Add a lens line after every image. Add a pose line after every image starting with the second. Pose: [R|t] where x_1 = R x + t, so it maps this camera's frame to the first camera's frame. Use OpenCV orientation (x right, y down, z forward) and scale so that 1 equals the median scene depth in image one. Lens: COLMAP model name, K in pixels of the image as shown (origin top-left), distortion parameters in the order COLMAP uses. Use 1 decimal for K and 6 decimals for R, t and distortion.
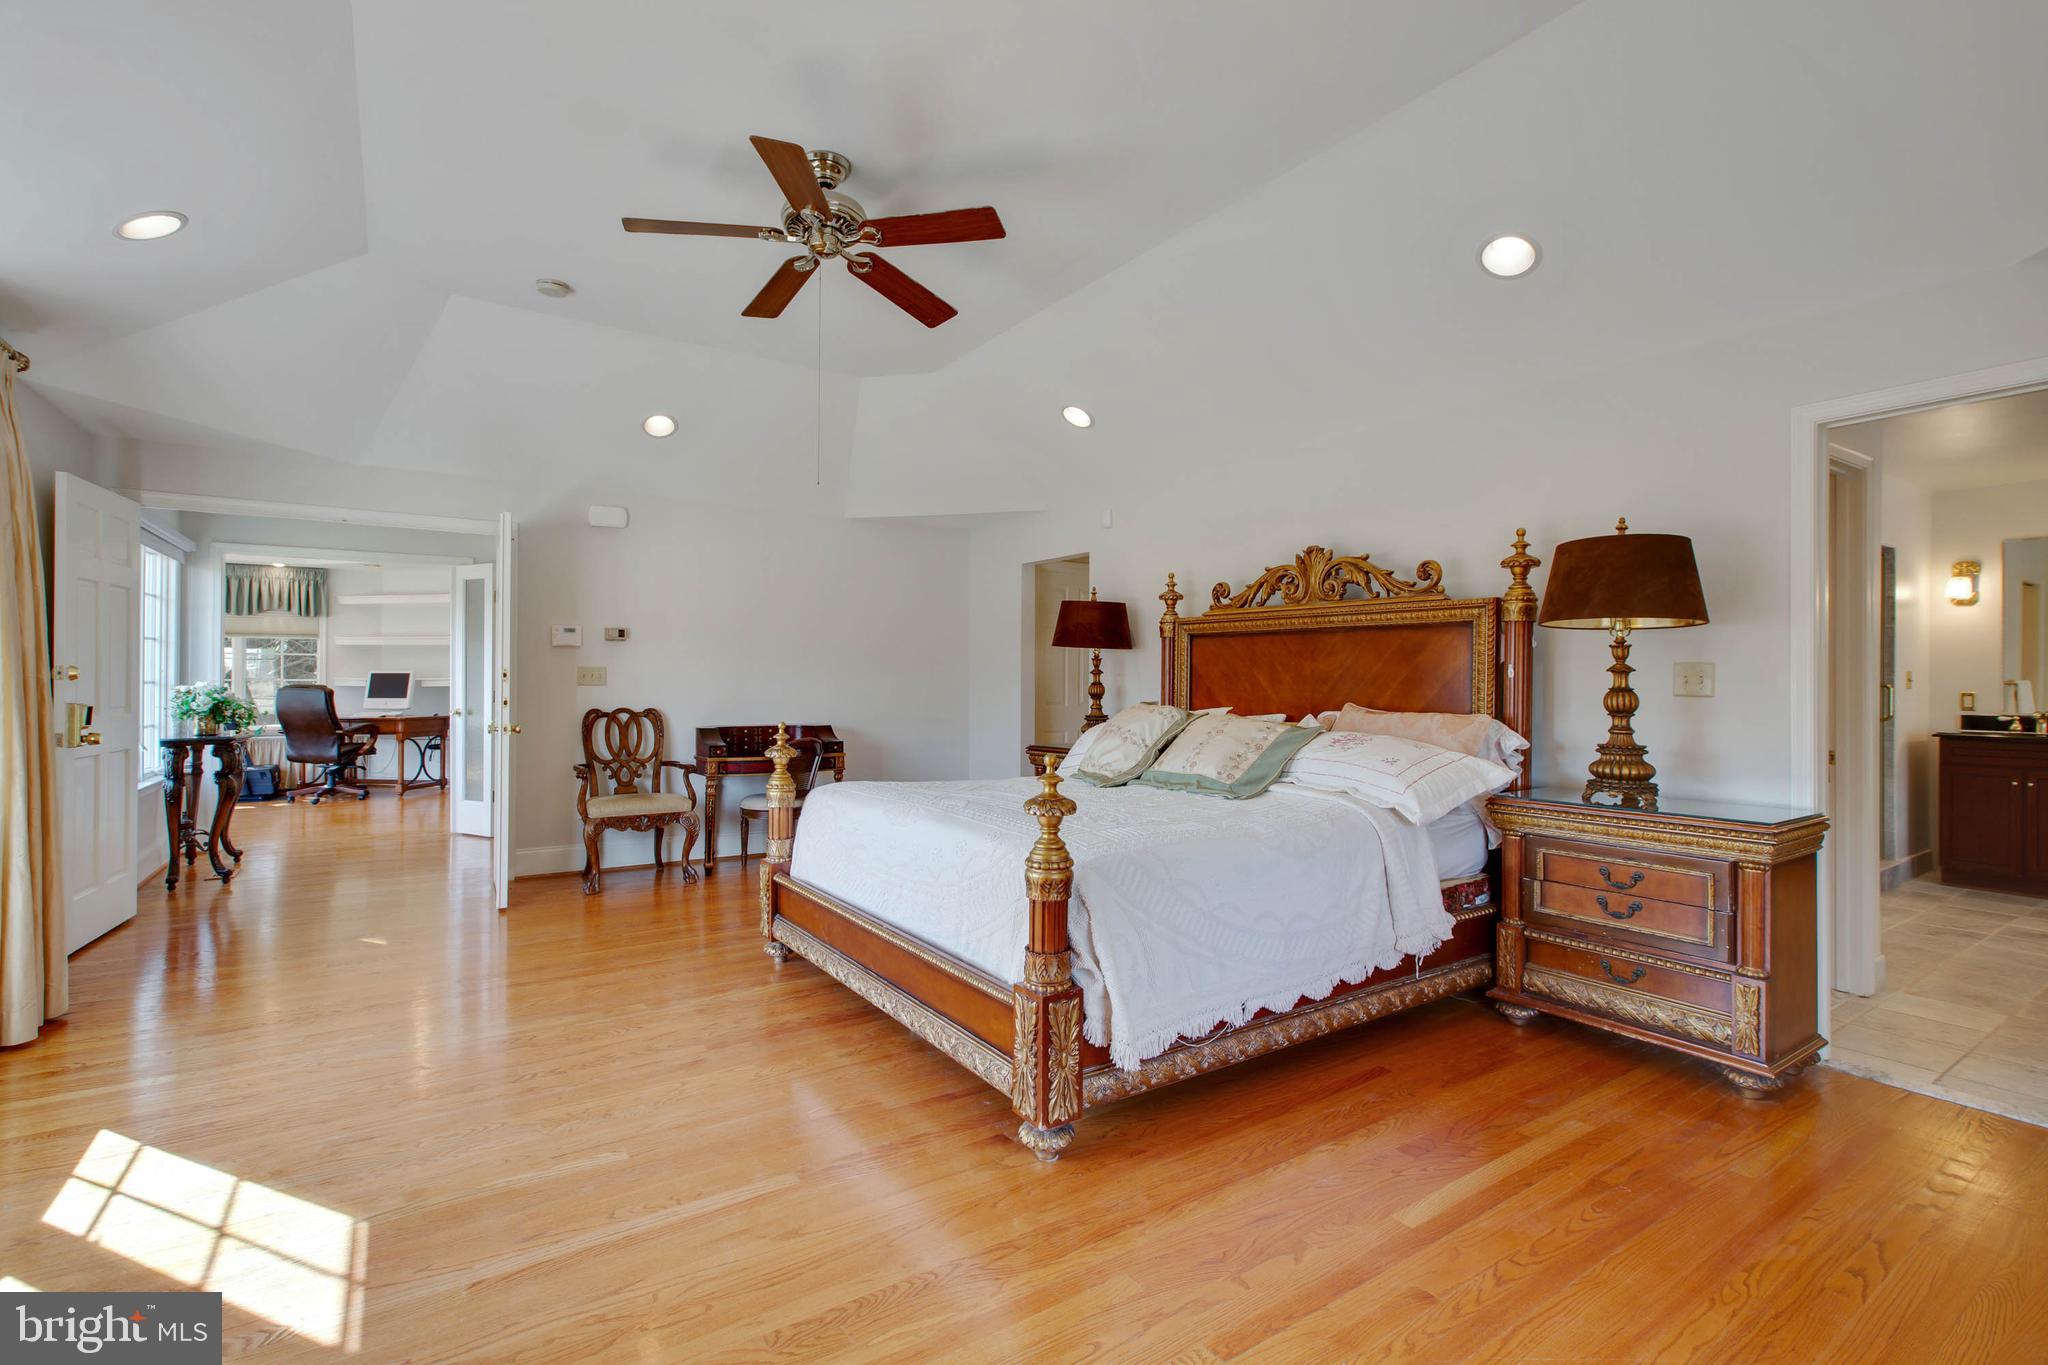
lens RADIAL K [[943.3, 0, 1024.0], [0, 943.3, 682.5], [0, 0, 1]] dist [0.016800, -0.000078]
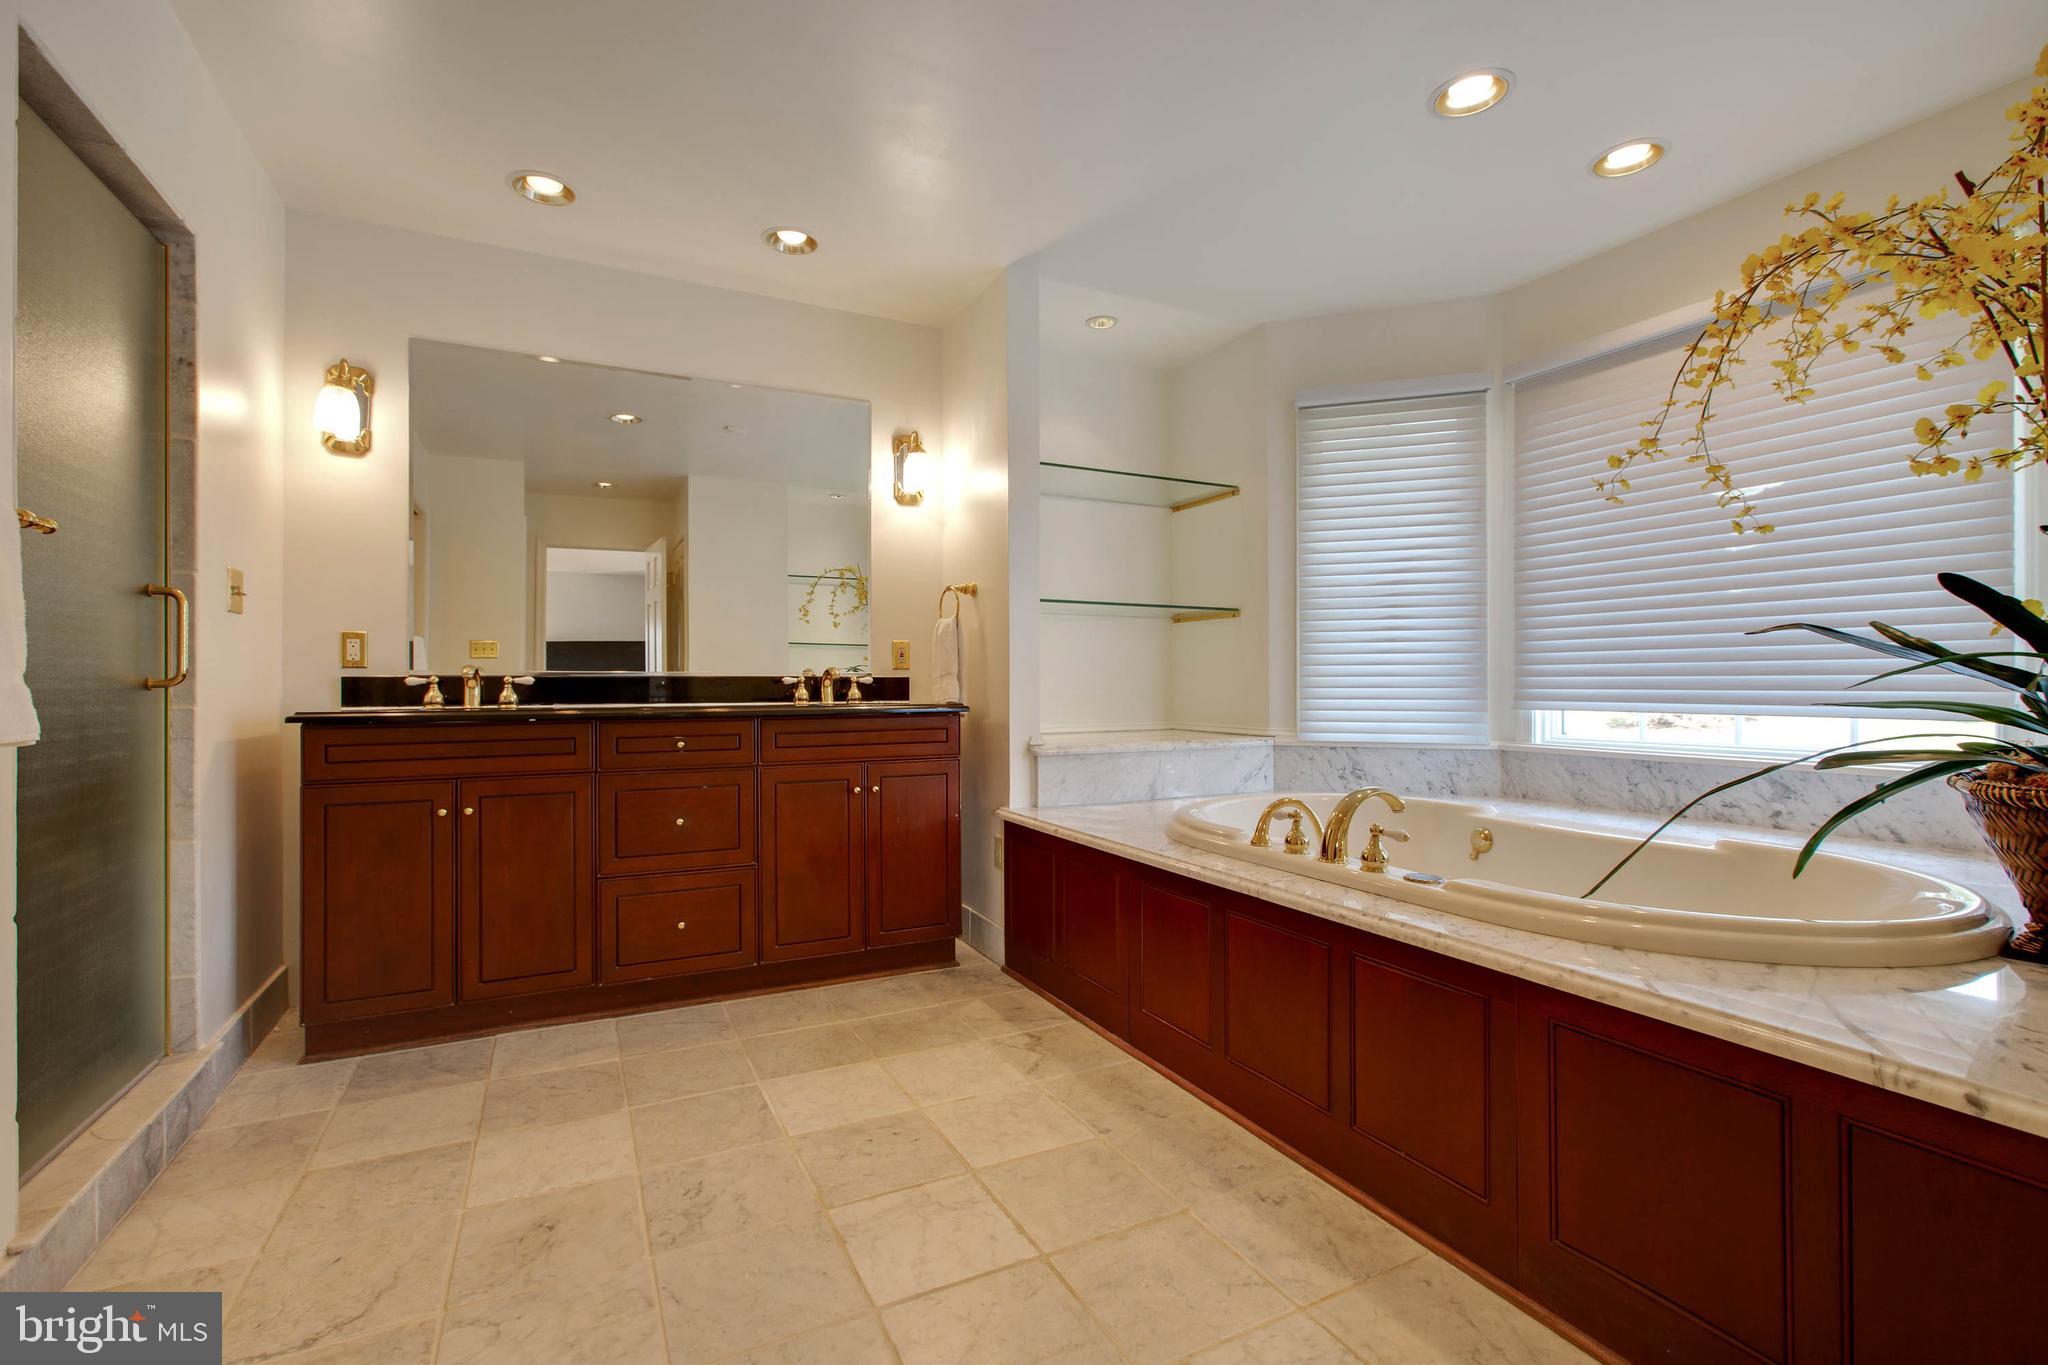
lens RADIAL K [[924.5, 0, 1024.0], [0, 924.5, 682.5], [0, 0, 1]] dist [-0.003649, 0.014012]
pose [[0.143788, -0.009618, 0.989562, 0.552848], [-0.003809, 0.999940, 0.010273, 0.030487], [-0.989601, -0.005246, 0.143743, 0.580219]]
